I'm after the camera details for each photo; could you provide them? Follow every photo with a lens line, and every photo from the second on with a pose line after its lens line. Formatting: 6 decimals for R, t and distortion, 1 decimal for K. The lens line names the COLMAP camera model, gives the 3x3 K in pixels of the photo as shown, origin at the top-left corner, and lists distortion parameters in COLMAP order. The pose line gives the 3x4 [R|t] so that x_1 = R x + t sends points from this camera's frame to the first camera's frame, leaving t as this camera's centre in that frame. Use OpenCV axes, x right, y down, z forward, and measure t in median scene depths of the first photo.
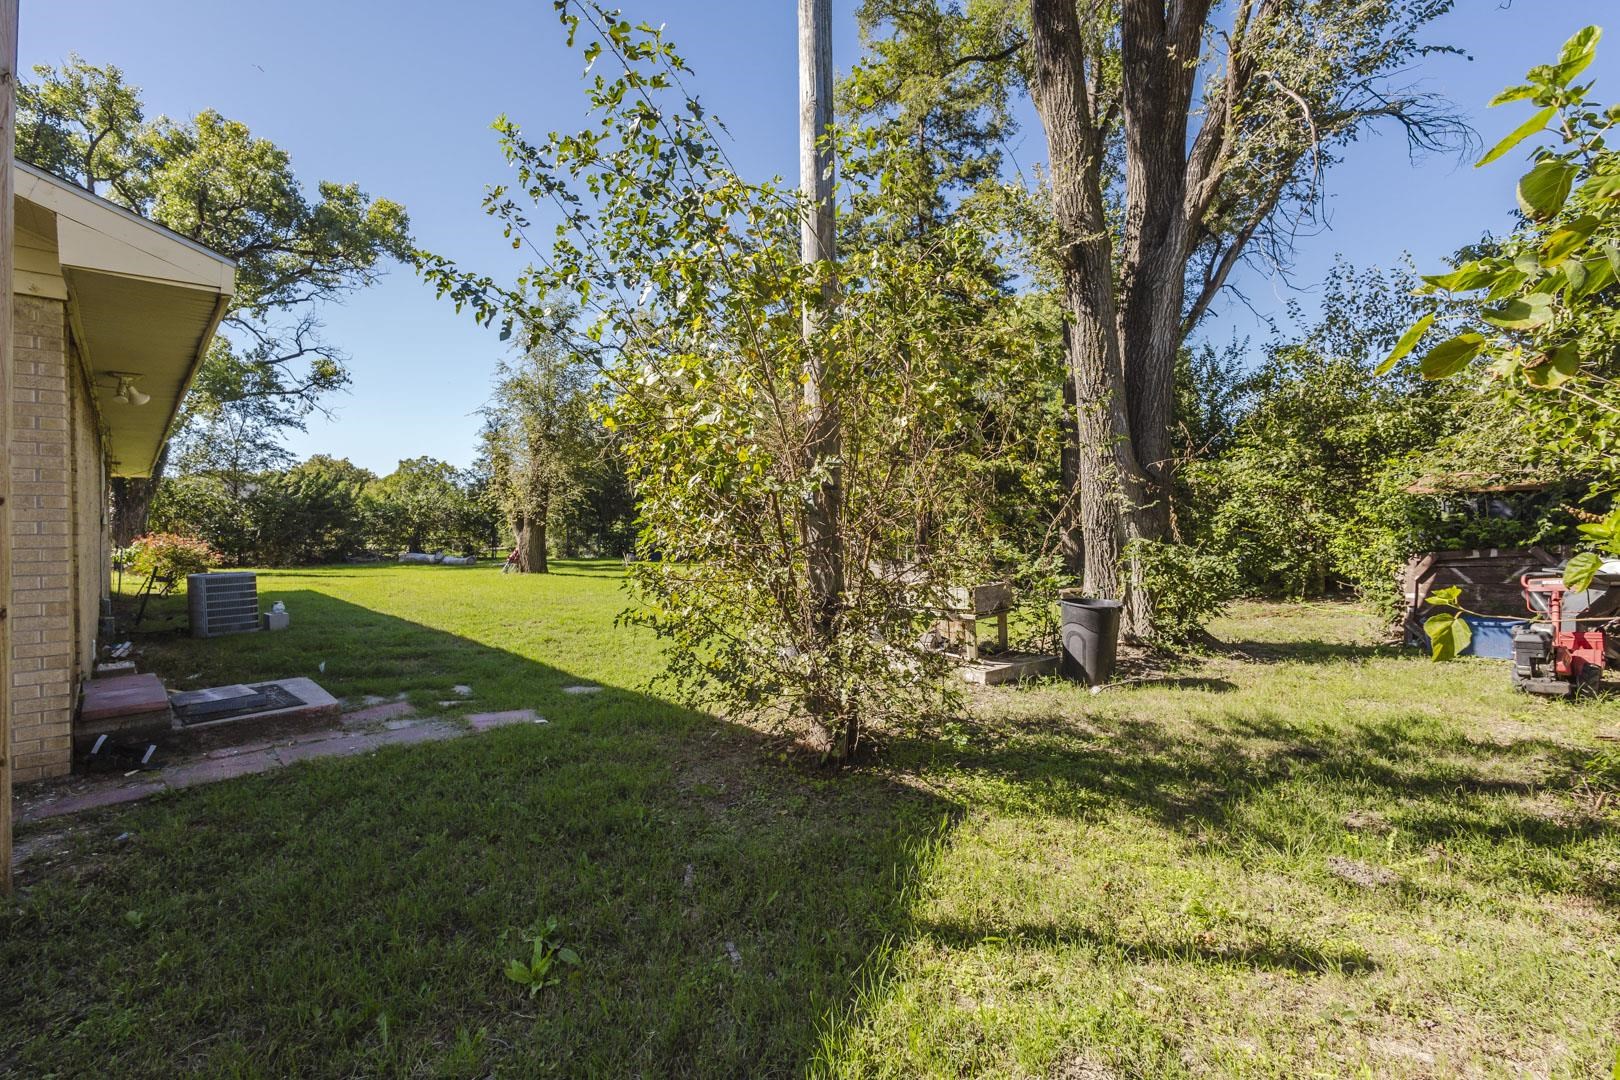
lens RADIAL K [[737.6, 0, 809.3], [0, 737.6, 530.9], [0, 0, 1]] dist [-0.000262, -0.000923]
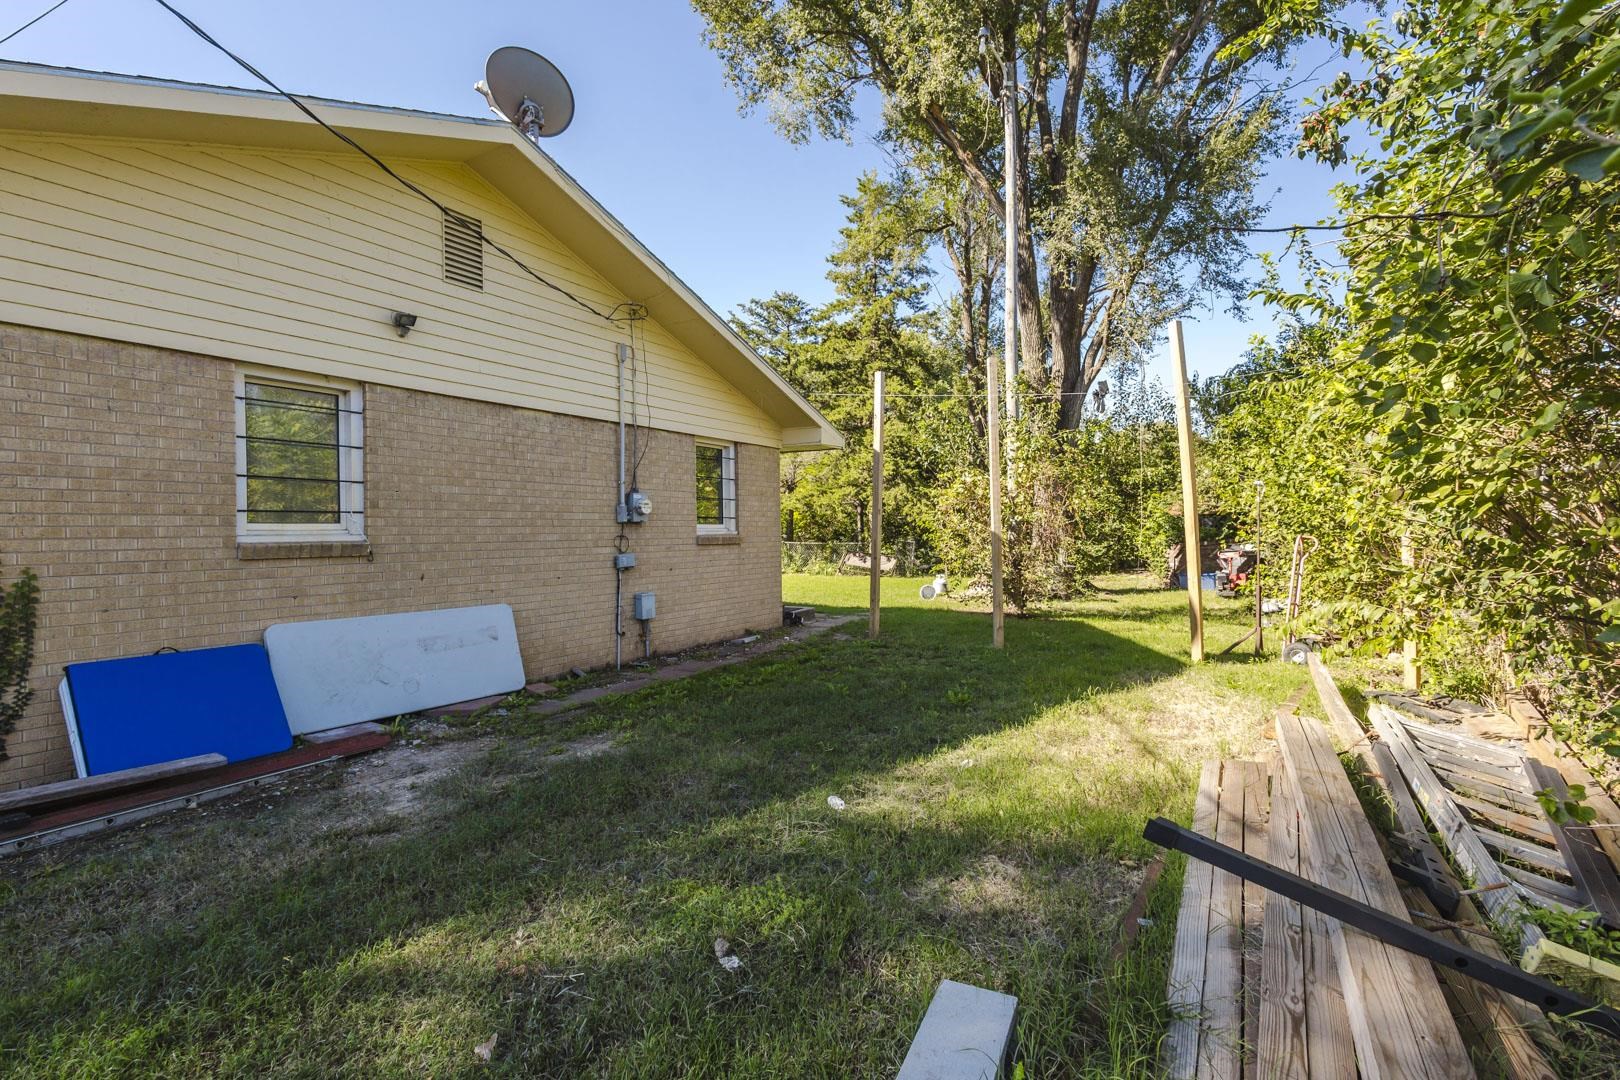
lens RADIAL K [[737.6, 0, 810.5], [0, 737.6, 540.2], [0, 0, 1]] dist [-0.000262, -0.000923]
pose [[0.960247, -0.009880, 0.278977, -0.801168], [0.008849, 0.999949, 0.004956, 0.000890], [-0.279012, -0.002290, 0.960285, -0.766265]]
